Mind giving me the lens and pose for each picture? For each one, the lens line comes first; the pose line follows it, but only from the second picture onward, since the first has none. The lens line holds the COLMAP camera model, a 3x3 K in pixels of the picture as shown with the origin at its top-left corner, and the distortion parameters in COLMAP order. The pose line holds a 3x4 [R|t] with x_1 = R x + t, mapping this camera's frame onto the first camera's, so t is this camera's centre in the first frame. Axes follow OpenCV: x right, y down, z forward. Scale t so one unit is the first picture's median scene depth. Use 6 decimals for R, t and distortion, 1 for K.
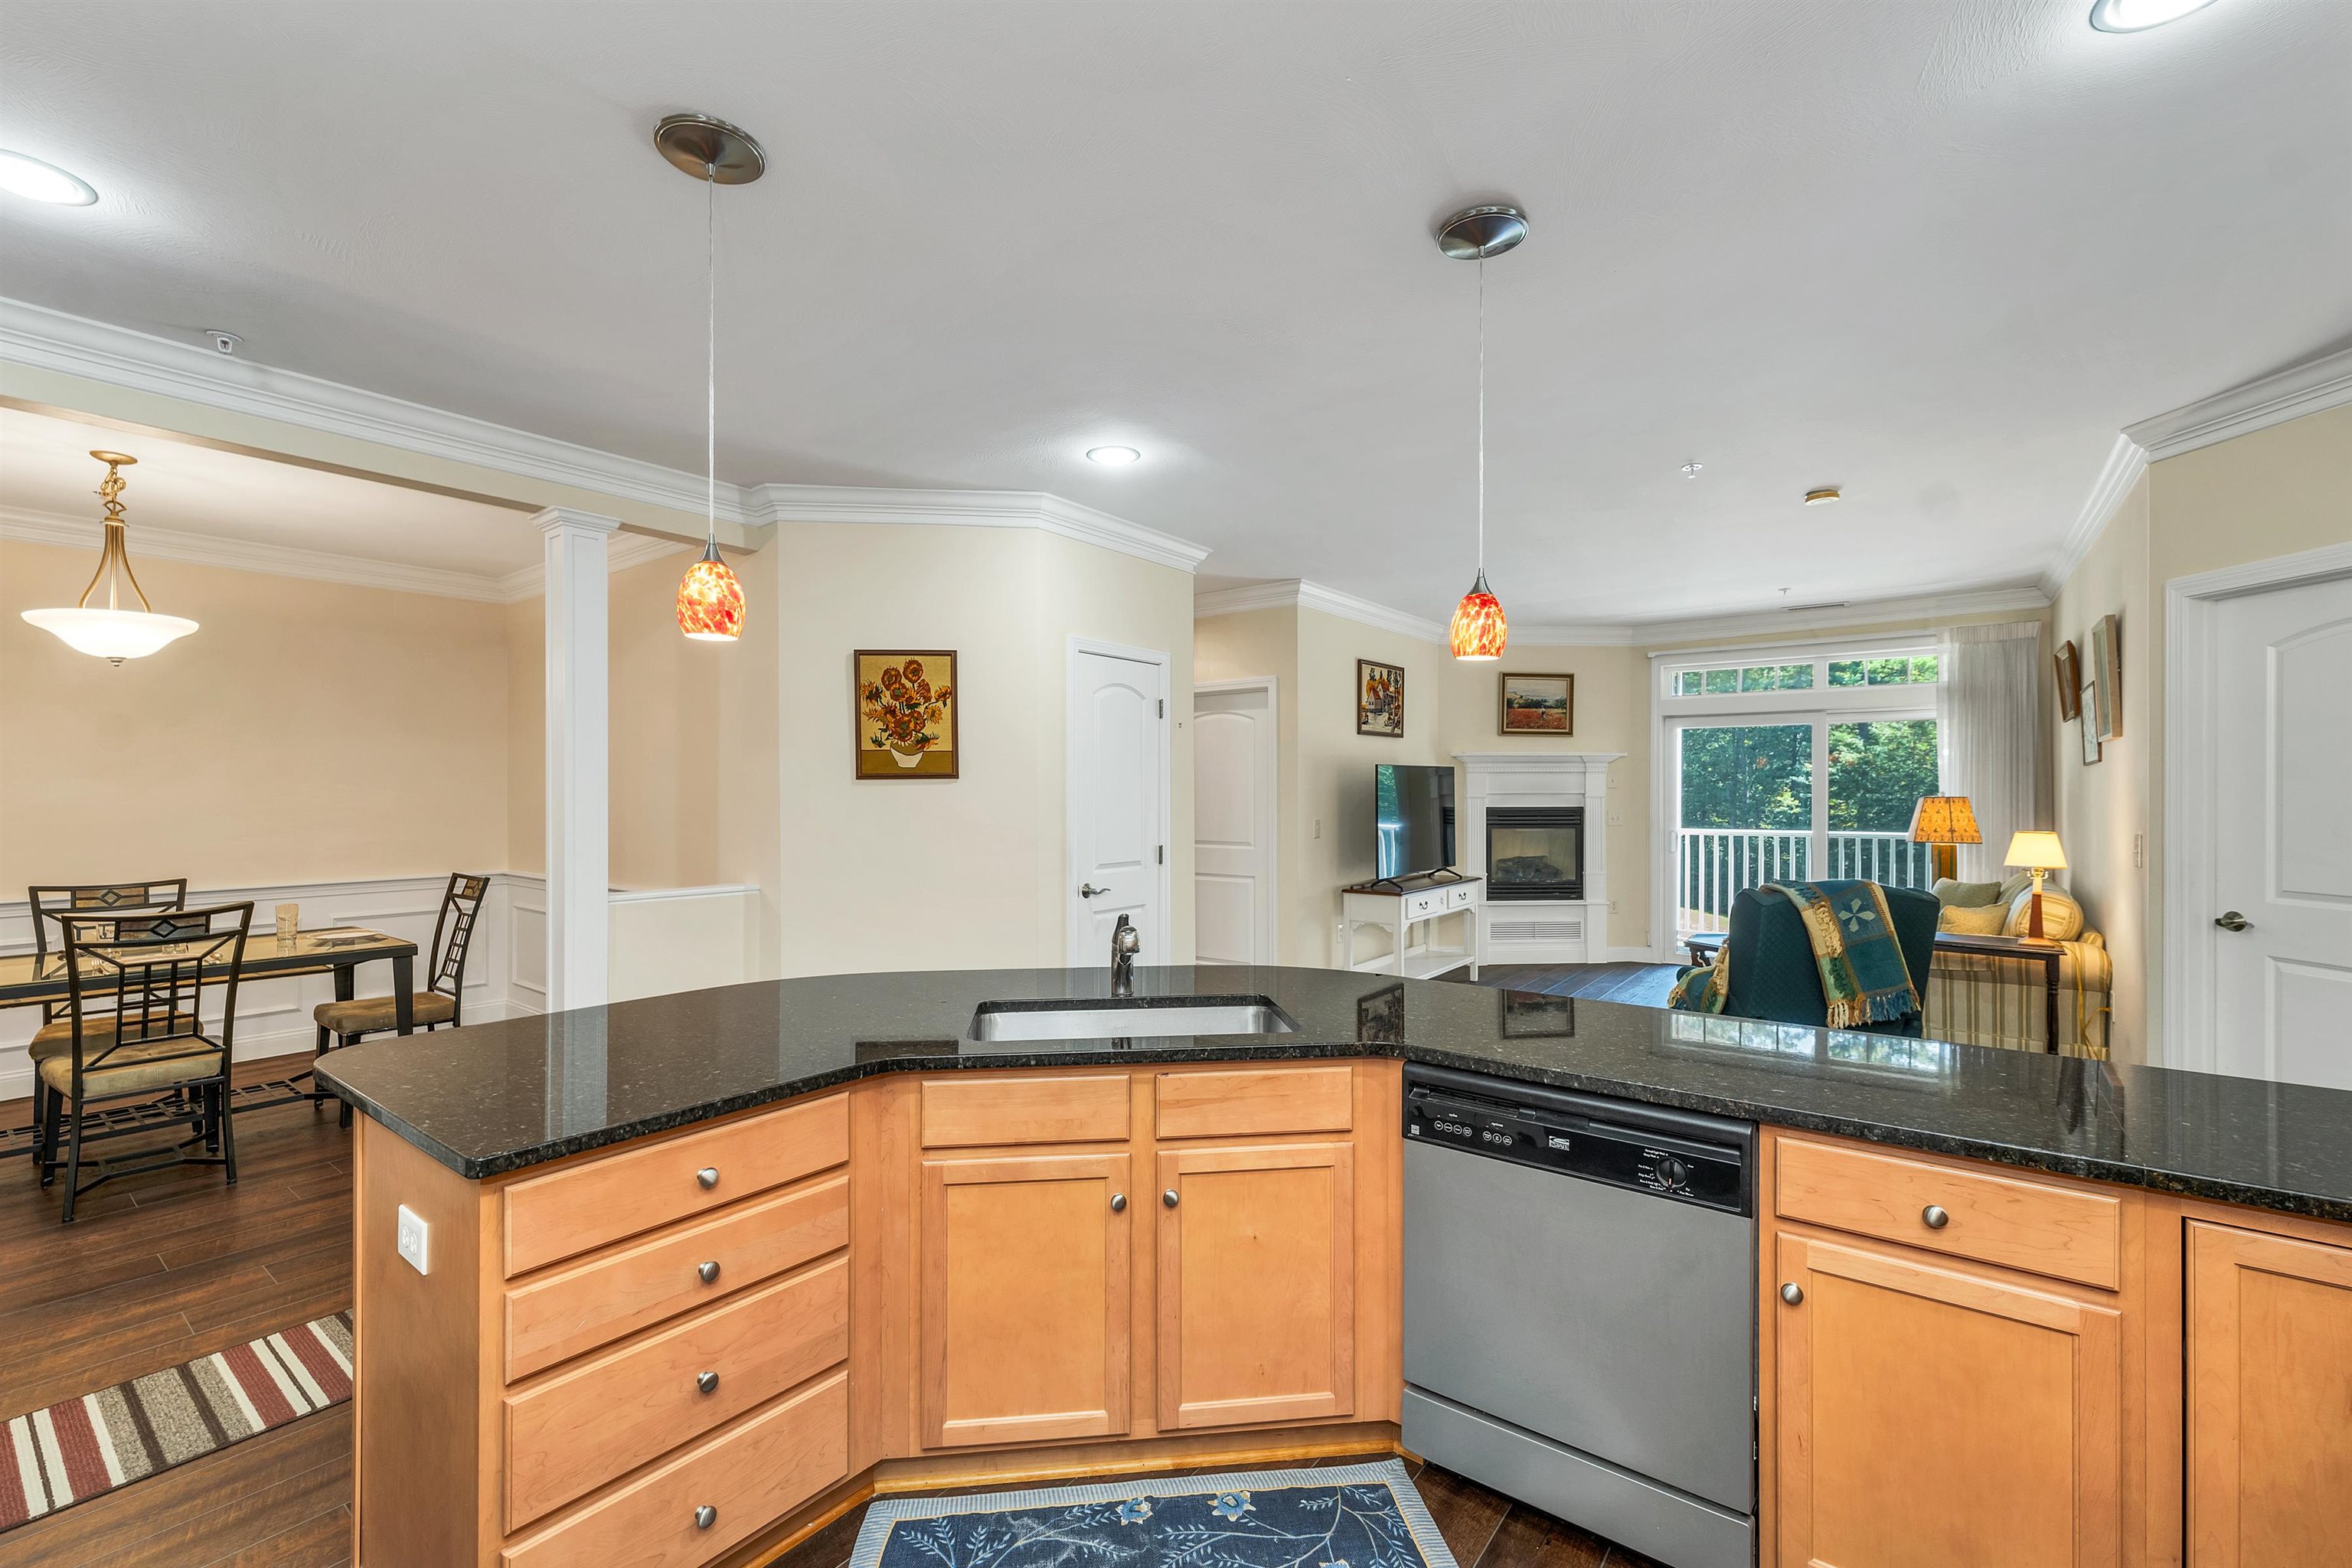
lens RADIAL K [[1003.0, 0, 1181.3], [0, 1003.0, 798.2], [0, 0, 1]] dist [0.000239, 0.000502]
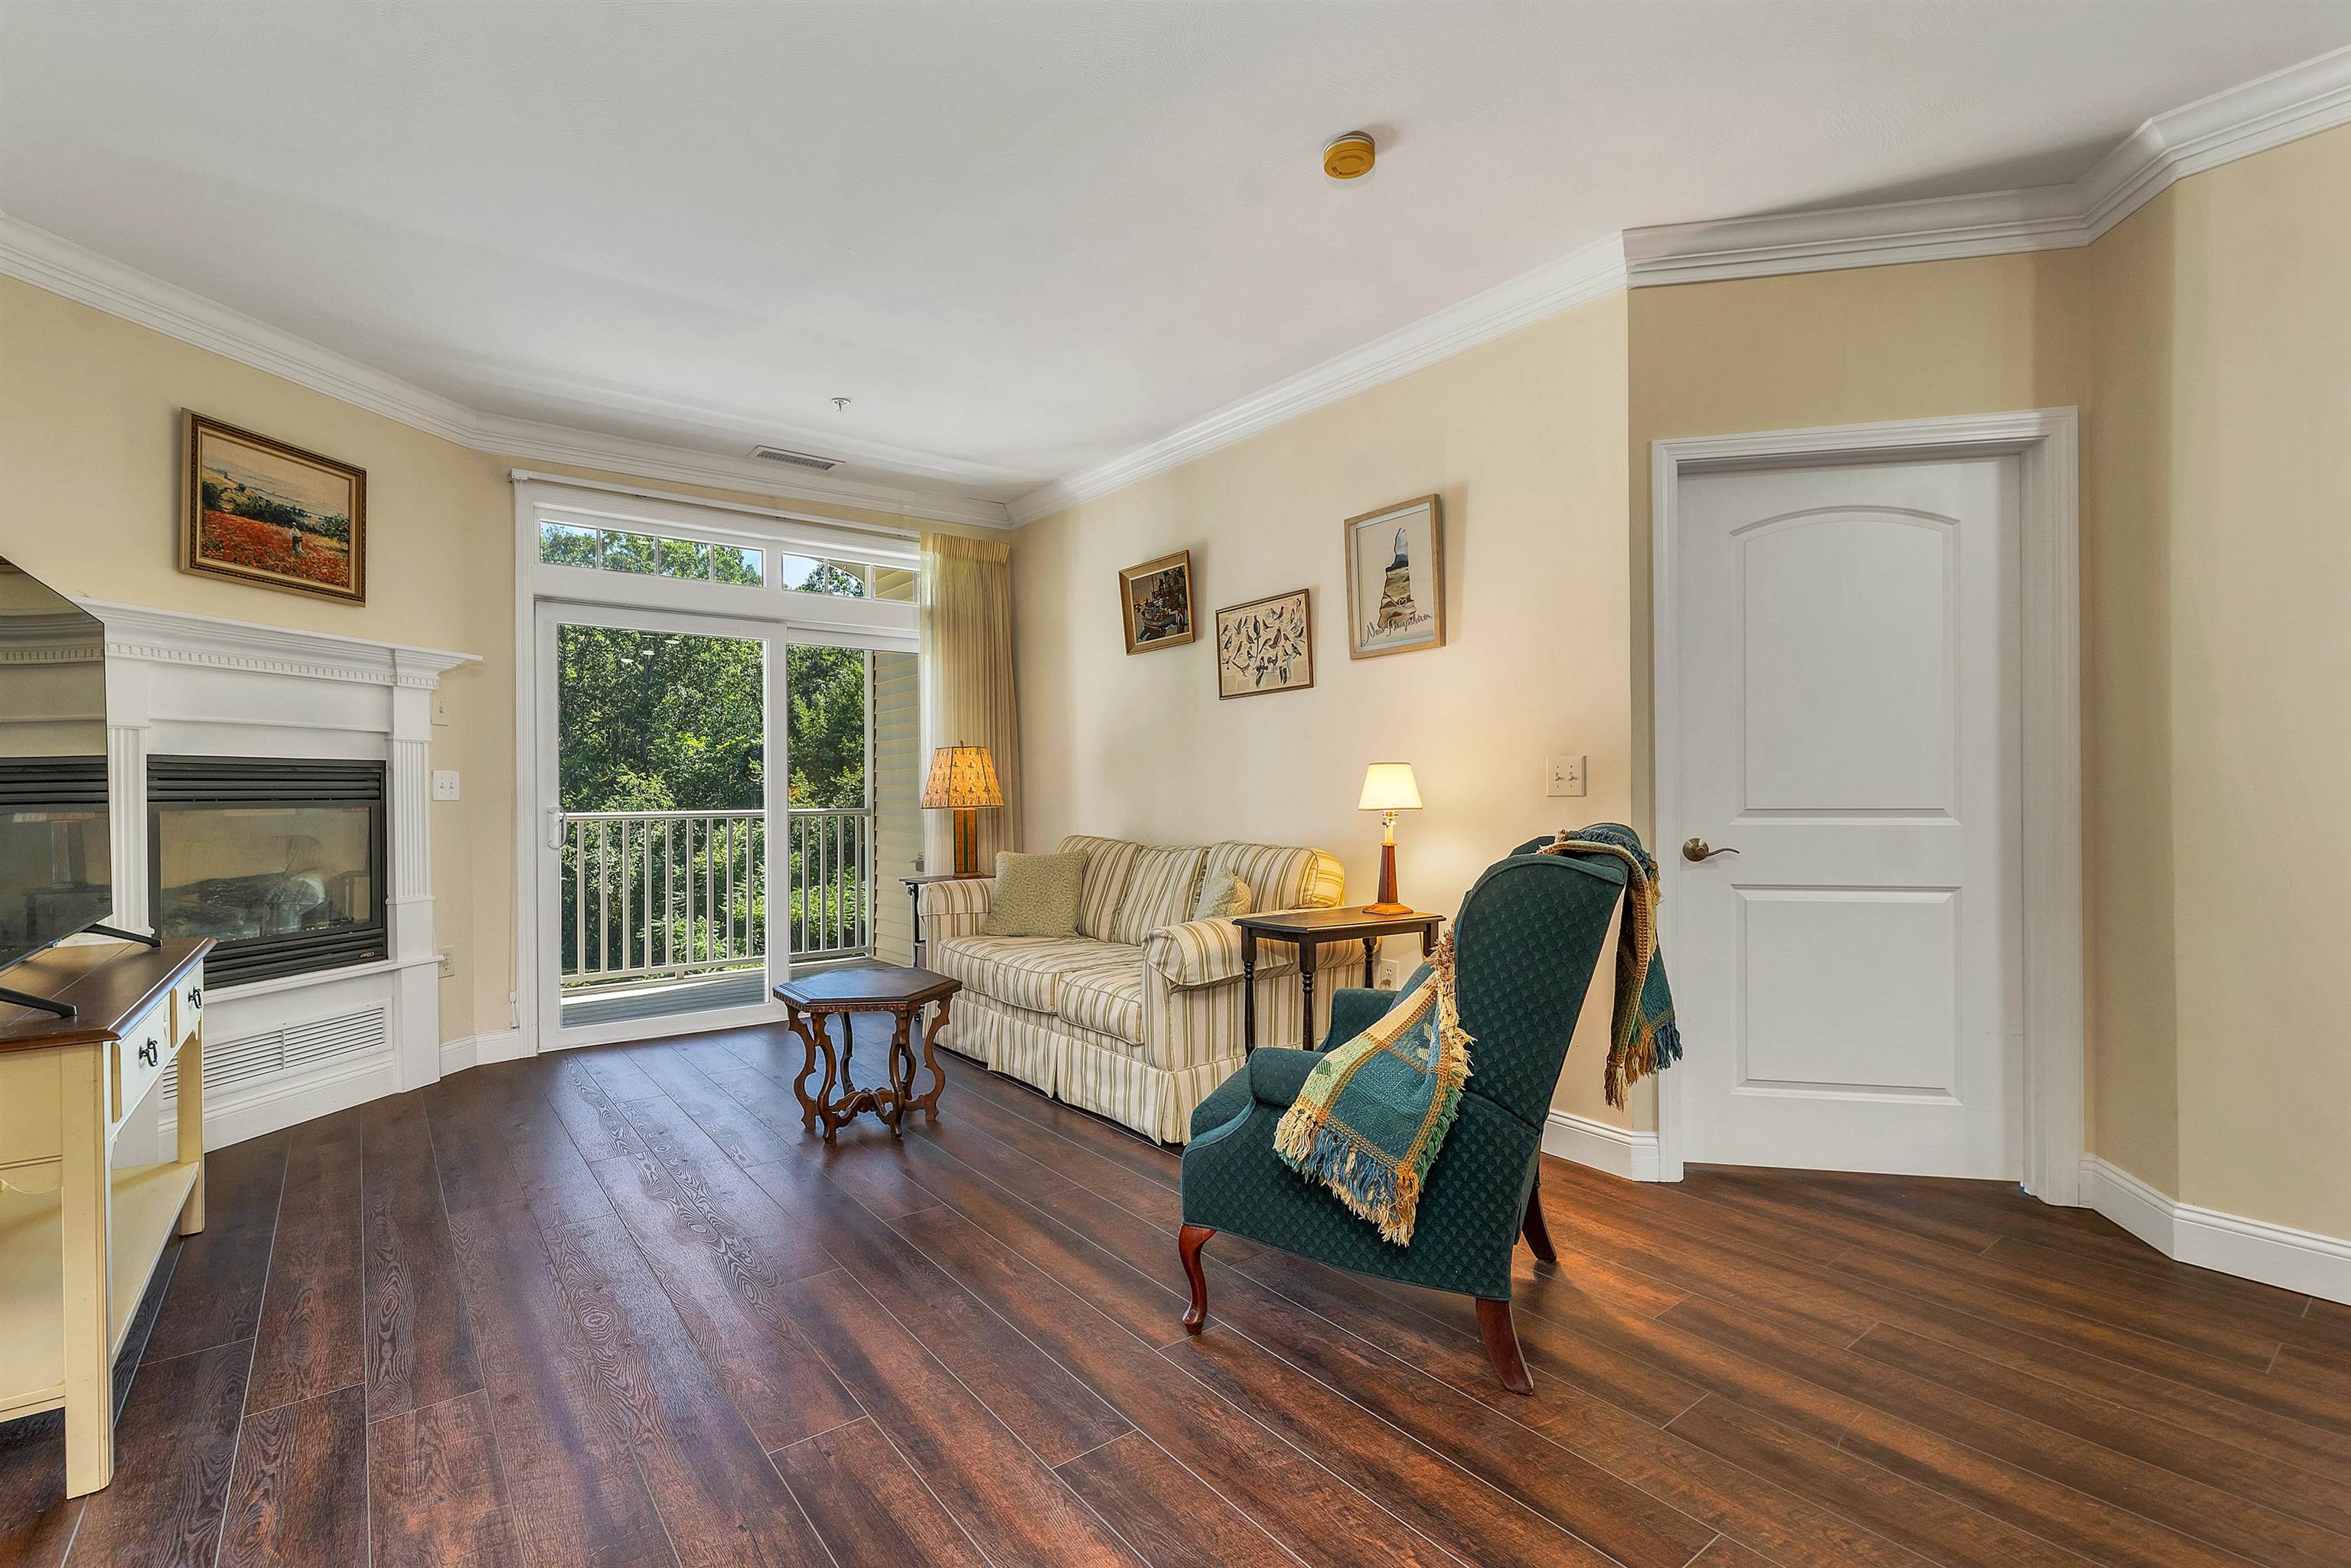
lens RADIAL K [[1051.3, 0, 1159.6], [0, 1051.3, 789.1], [0, 0, 1]] dist [0.001654, -0.001288]
pose [[0.268169, 0.002961, 0.963367, 0.024695], [0.013826, 0.999880, -0.006922, 0.031497], [-0.963273, 0.015176, 0.268096, 0.534635]]
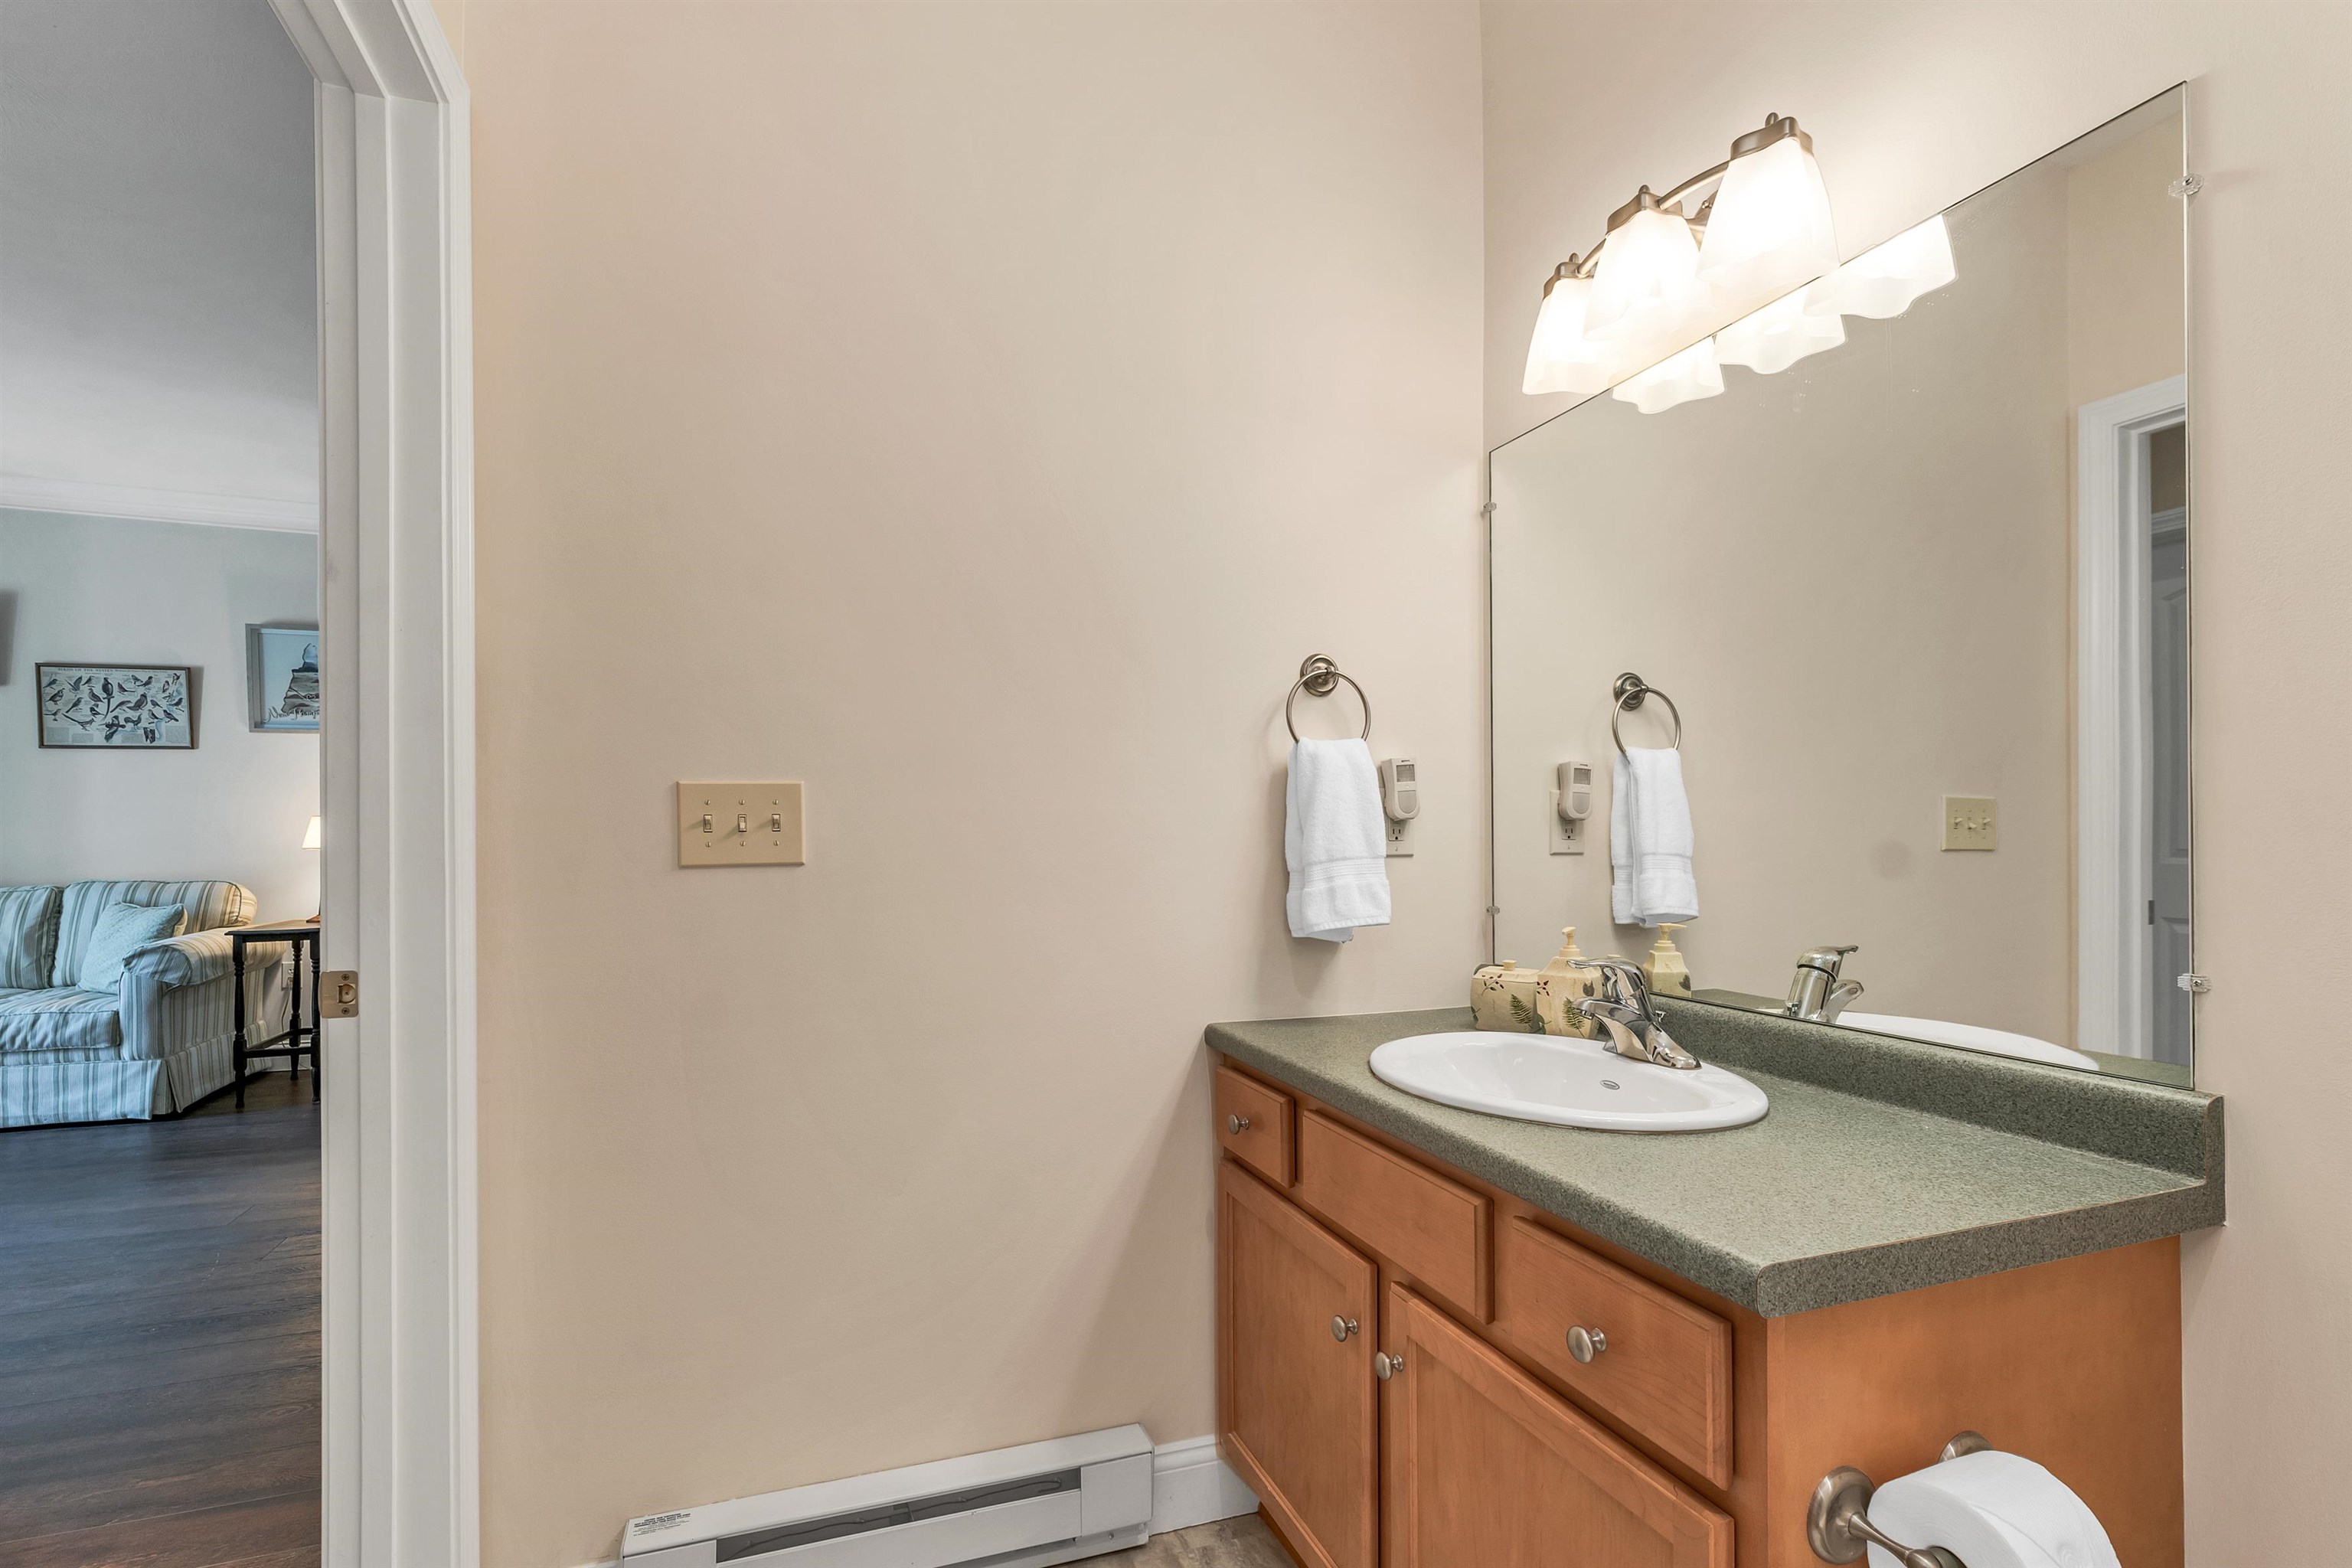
lens RADIAL K [[1051.7, 0, 1146.3], [0, 1051.7, 818.1], [0, 0, 1]] dist [0.001654, -0.001288]
pose [[-0.849889, 0.011710, 0.526831, -0.277064], [0.010669, 0.999931, -0.005013, 0.028954], [-0.526853, 0.001360, -0.849955, 0.841930]]
